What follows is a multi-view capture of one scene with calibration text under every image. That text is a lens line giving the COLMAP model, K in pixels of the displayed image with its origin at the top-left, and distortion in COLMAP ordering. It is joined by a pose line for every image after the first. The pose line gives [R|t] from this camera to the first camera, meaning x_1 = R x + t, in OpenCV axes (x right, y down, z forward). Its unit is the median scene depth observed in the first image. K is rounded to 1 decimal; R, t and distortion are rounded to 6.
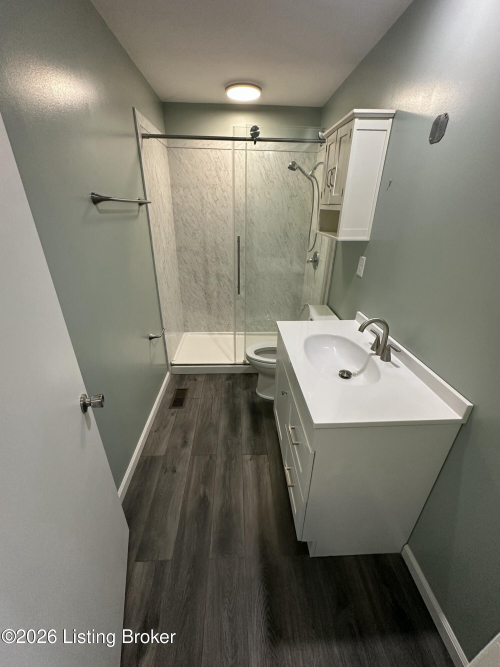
lens RADIAL K [[266.3, 0, 250.5], [0, 266.3, 332.7], [0, 0, 1]] dist [-0.002538, 0.000375]
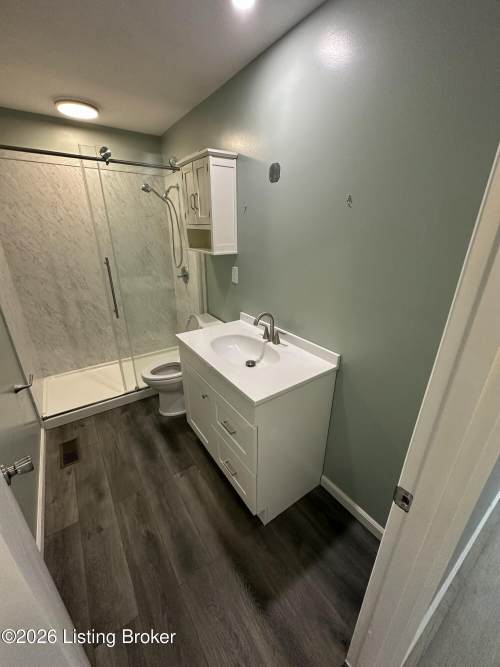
lens RADIAL K [[266.3, 0, 250.1], [0, 266.3, 333.1], [0, 0, 1]] dist [-0.002538, 0.000375]
pose [[0.845308, -0.207076, 0.492518, -0.144199], [0.233169, 0.972398, 0.008652, 0.008290], [-0.480715, 0.107526, 0.870259, -0.037852]]
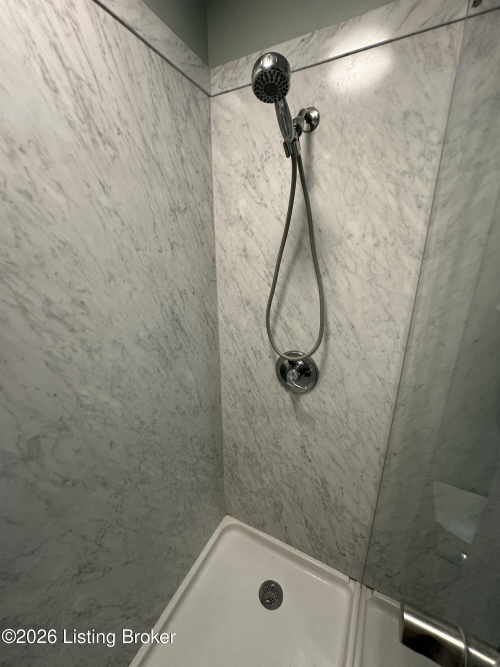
lens RADIAL K [[266.3, 0, 251.0], [0, 266.3, 331.3], [0, 0, 1]] dist [-0.002538, 0.000375]
pose [[0.492949, -0.282273, 0.822997, -0.128512], [0.390367, 0.917112, 0.080735, -0.506678], [-0.777570, 0.281473, 0.562280, 1.080290]]
